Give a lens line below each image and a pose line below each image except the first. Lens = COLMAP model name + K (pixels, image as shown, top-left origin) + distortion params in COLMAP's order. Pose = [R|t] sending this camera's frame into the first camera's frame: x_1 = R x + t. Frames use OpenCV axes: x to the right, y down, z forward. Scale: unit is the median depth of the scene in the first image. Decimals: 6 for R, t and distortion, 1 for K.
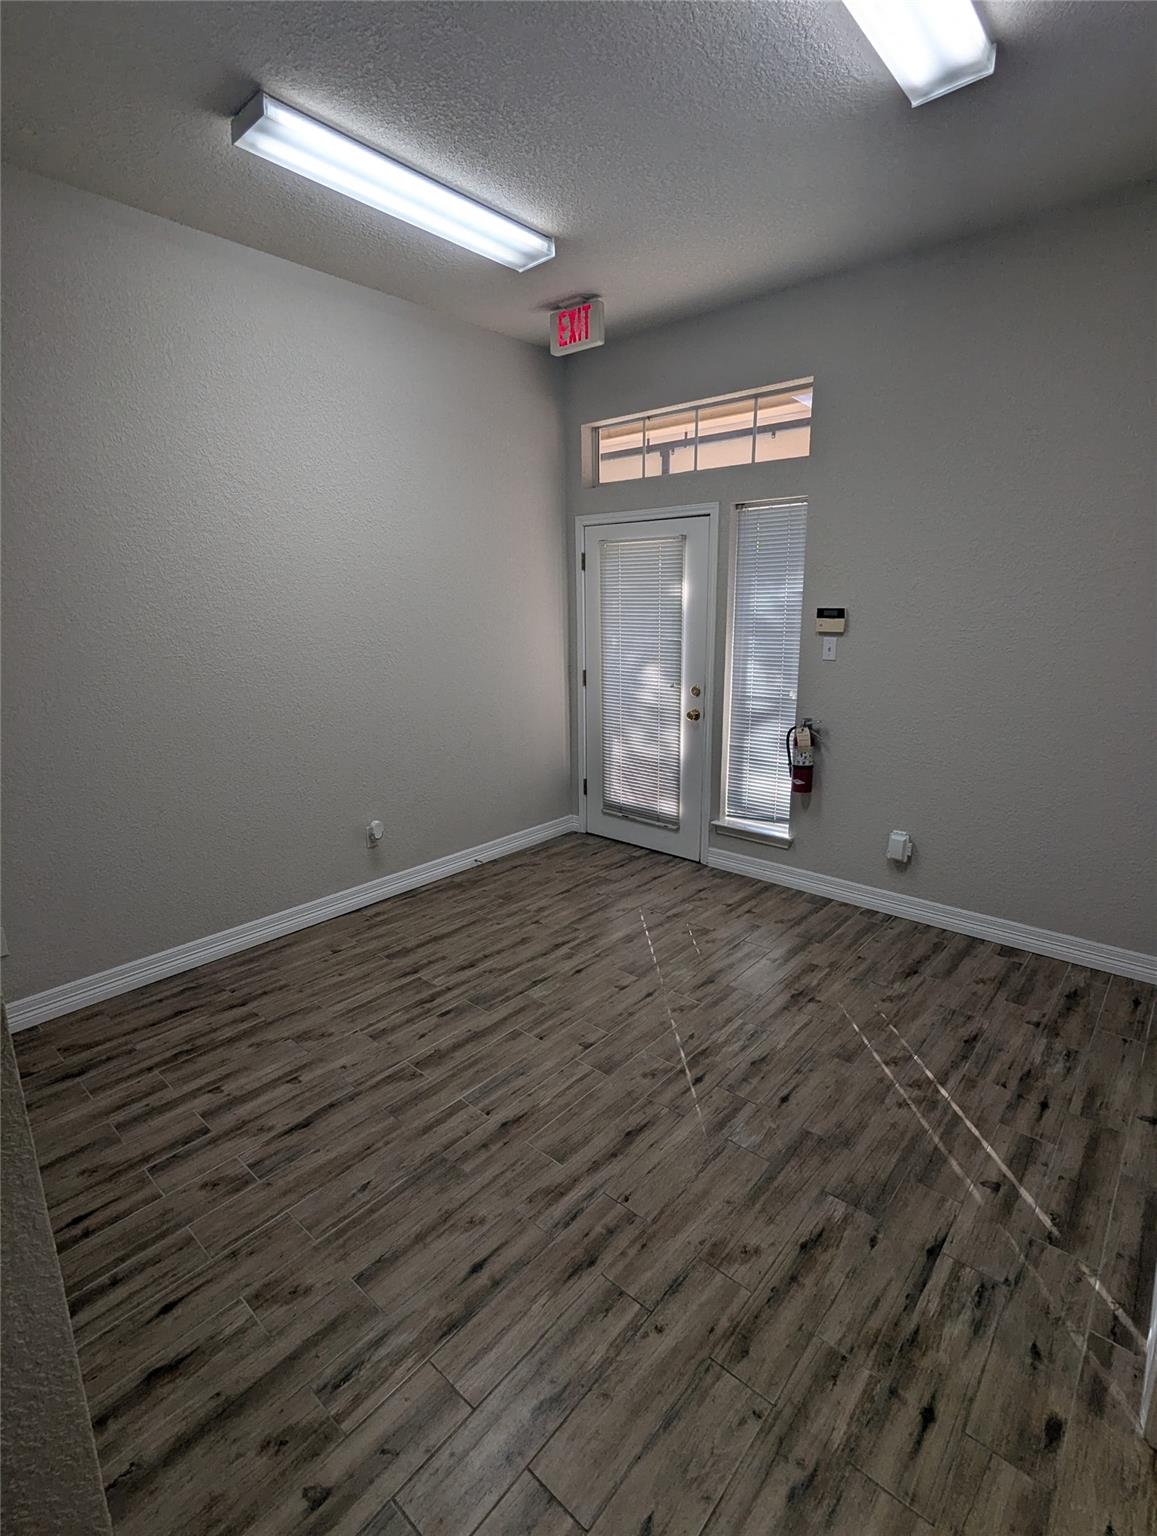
lens RADIAL K [[715.3, 0, 578.5], [0, 715.3, 768.0], [0, 0, 1]] dist [-0.002634, -0.000545]
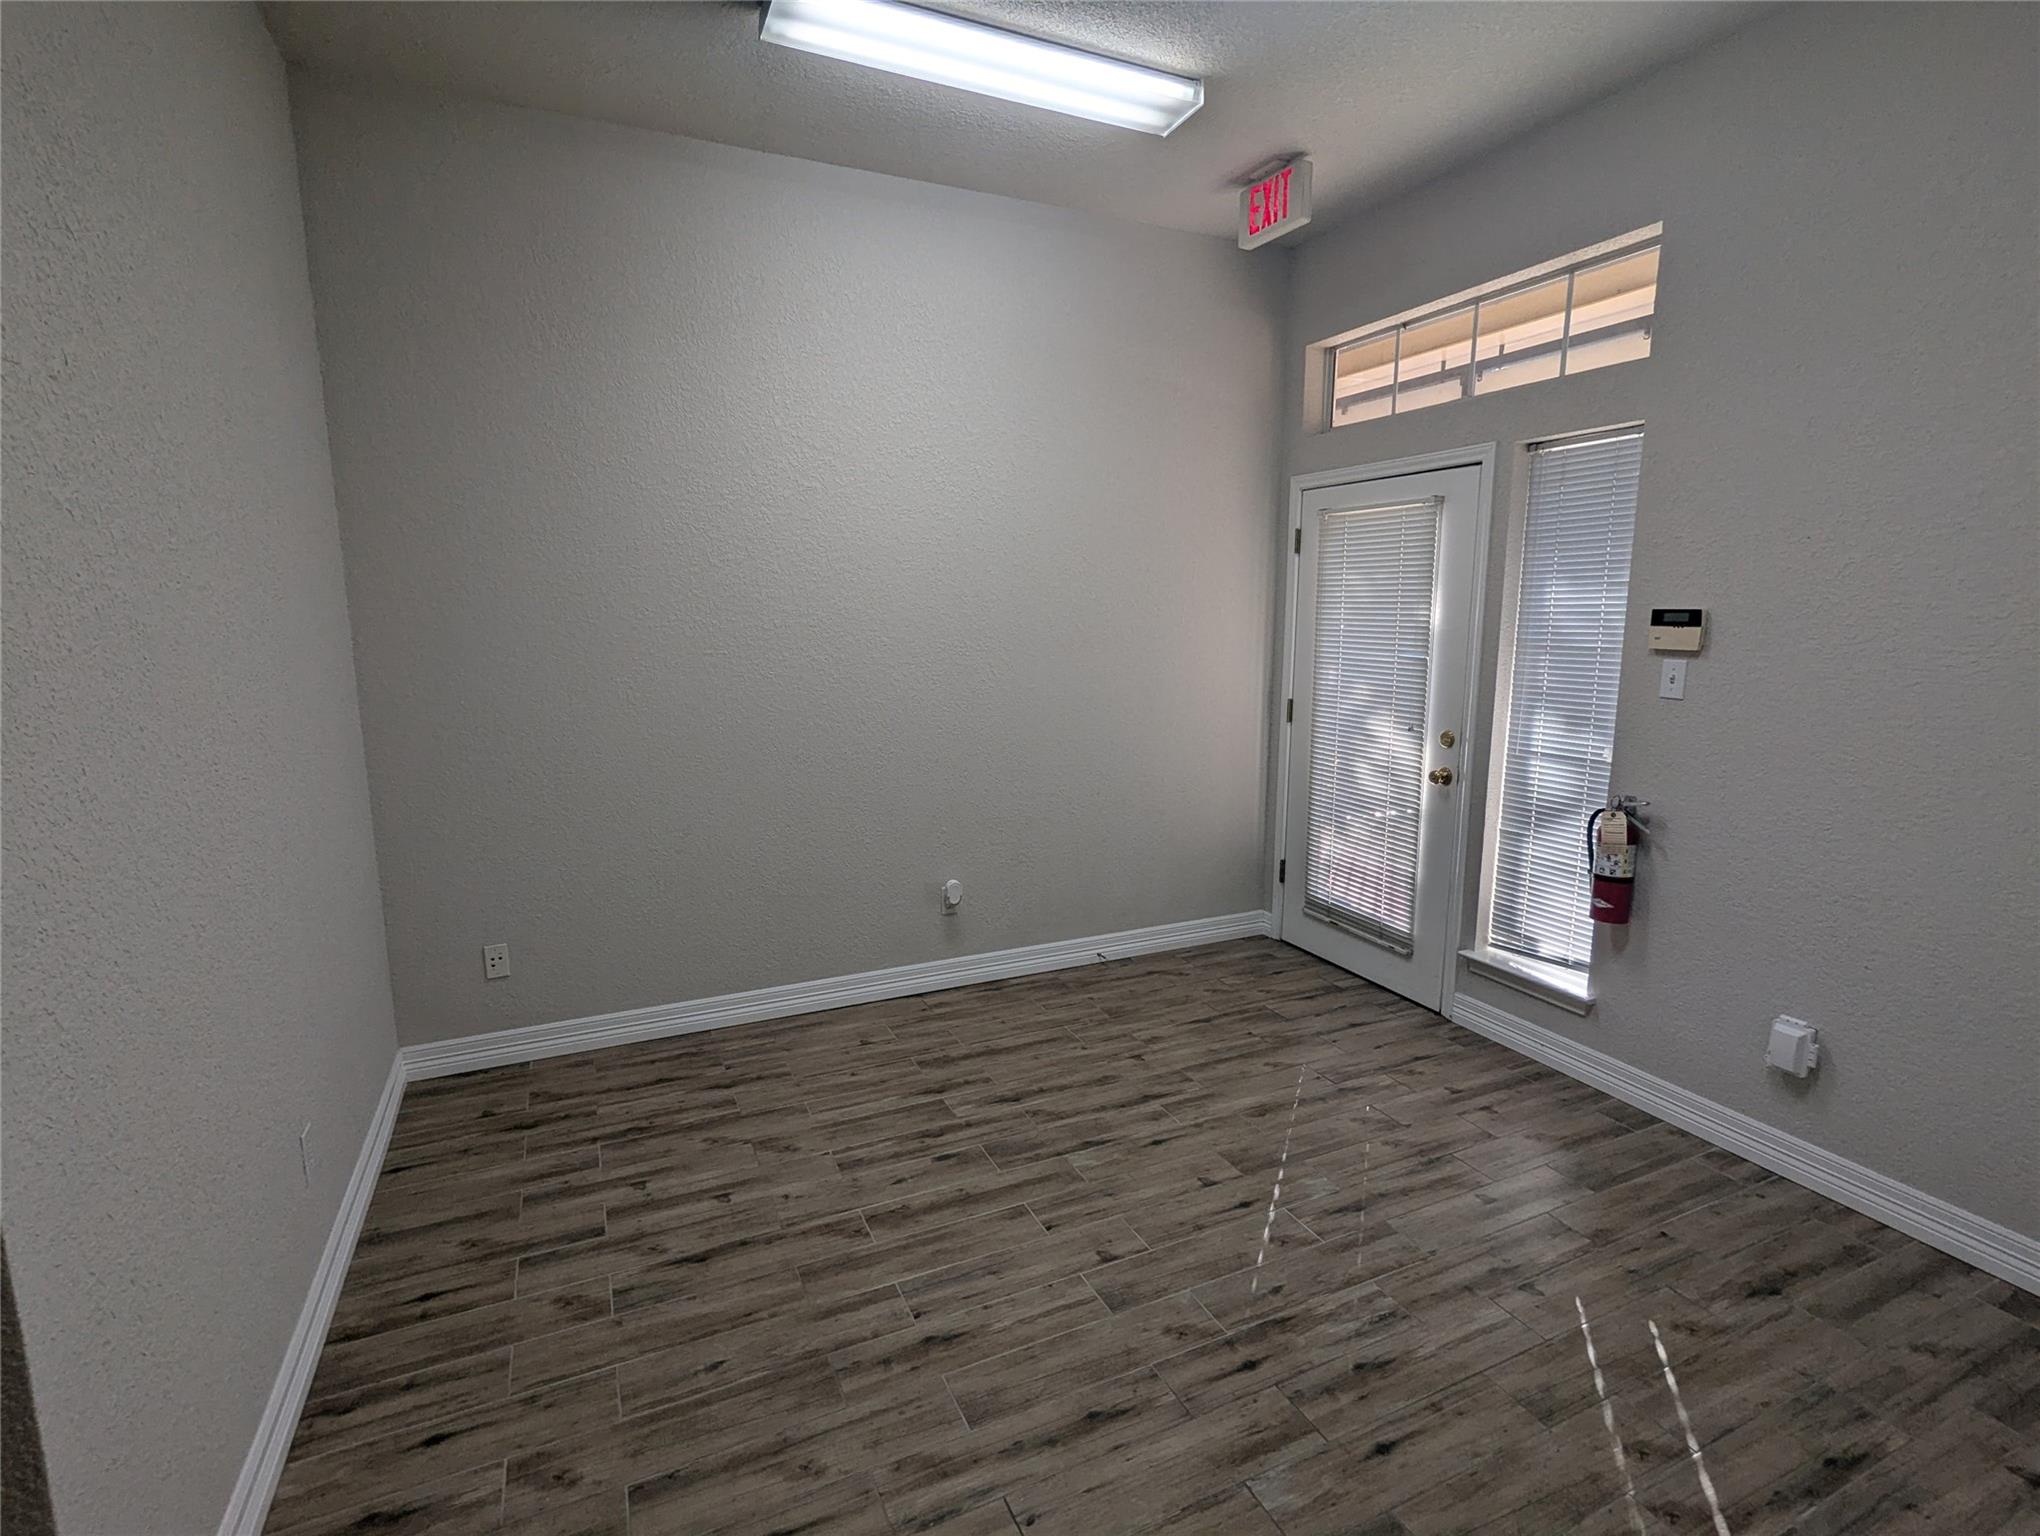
lens RADIAL K [[958.2, 0, 1020.3], [0, 958.2, 771.1], [0, 0, 1]] dist [-0.002604, 0.001553]
pose [[0.916353, 0.078766, -0.392548, 0.212423], [-0.102940, 0.993847, -0.040882, -0.008697], [0.386913, 0.077872, 0.918822, 0.111087]]
